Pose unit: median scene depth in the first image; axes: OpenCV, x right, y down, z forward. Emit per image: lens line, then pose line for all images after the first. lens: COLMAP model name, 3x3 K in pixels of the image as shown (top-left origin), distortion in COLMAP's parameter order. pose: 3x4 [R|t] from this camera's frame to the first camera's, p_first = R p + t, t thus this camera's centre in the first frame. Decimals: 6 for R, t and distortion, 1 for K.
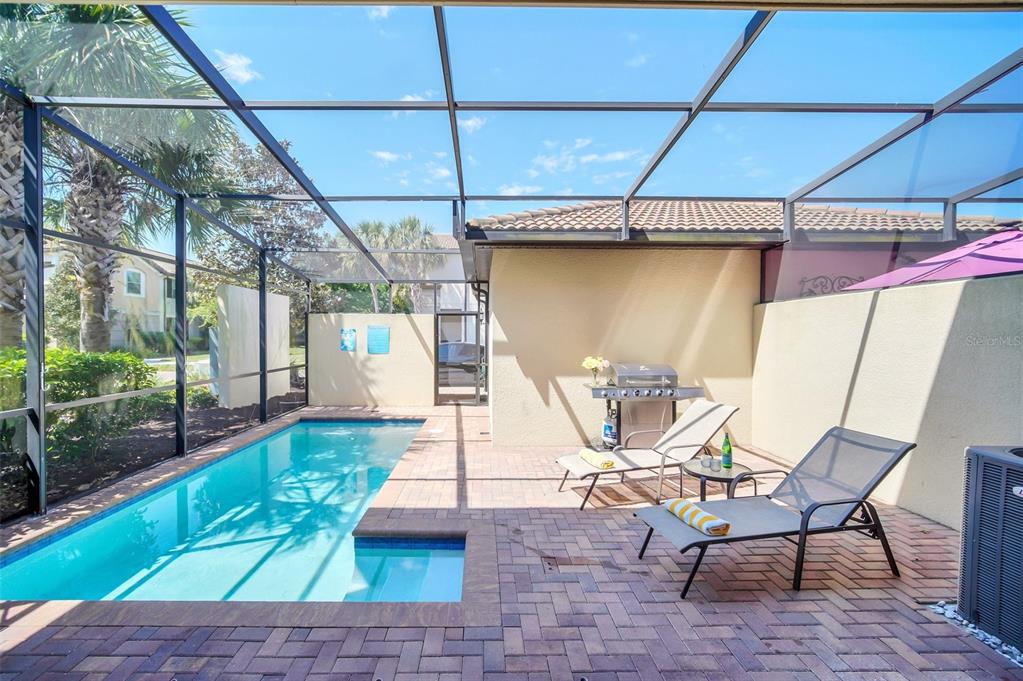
lens RADIAL K [[469.5, 0, 545.1], [0, 469.5, 342.0], [0, 0, 1]] dist [-0.000676, -0.000415]
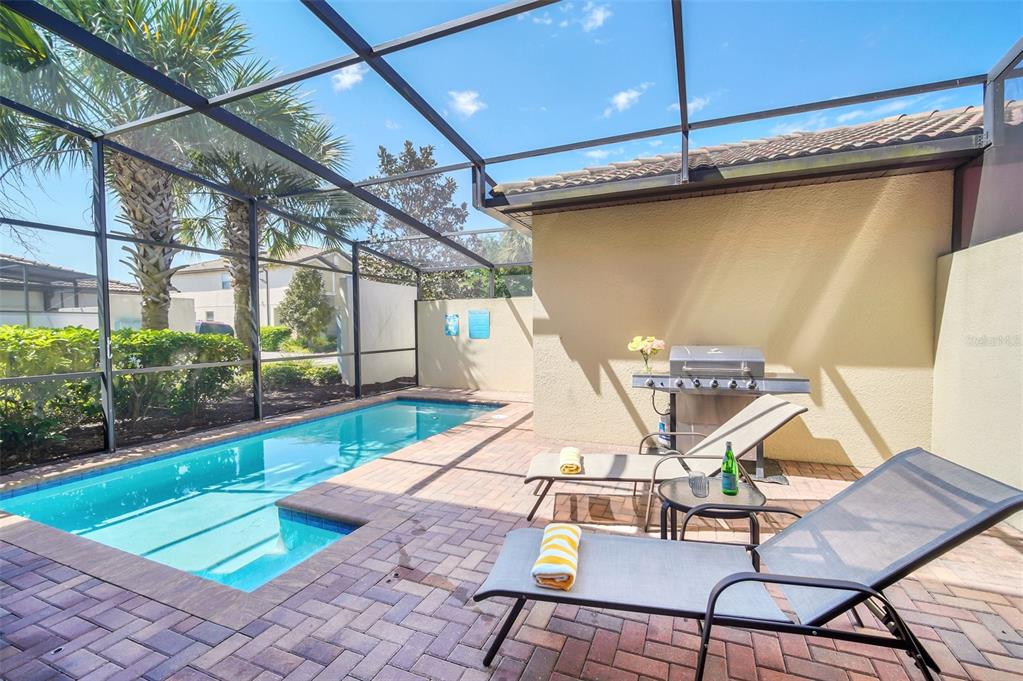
lens RADIAL K [[484.2, 0, 442.7], [0, 484.2, 345.4], [0, 0, 1]] dist [-0.004597, -0.001330]
pose [[0.886272, 0.004617, -0.463142, 0.162016], [0.012073, 0.999380, 0.033067, 0.014040], [0.463007, -0.034898, 0.885667, 0.101881]]
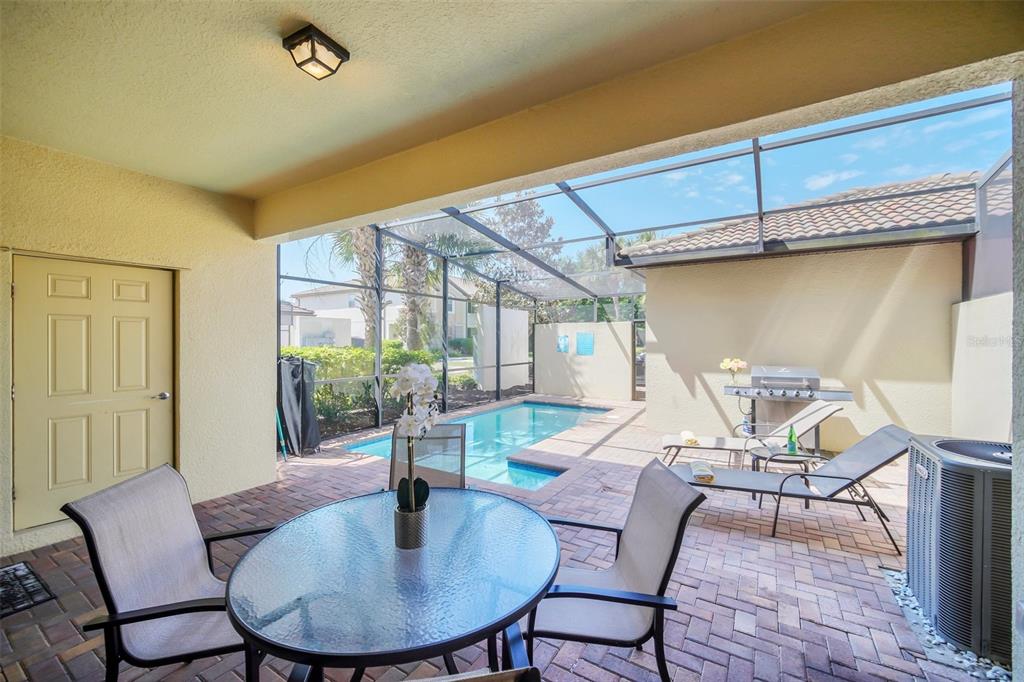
lens RADIAL K [[416.2, 0, 512.0], [0, 416.2, 341.0], [0, 0, 1]] dist [-0.009372, -0.000257]
pose [[0.851343, -0.002878, -0.524602, 0.158811], [-0.003267, 0.999936, -0.010788, 0.001683], [0.524600, 0.010898, 0.851279, -0.106667]]
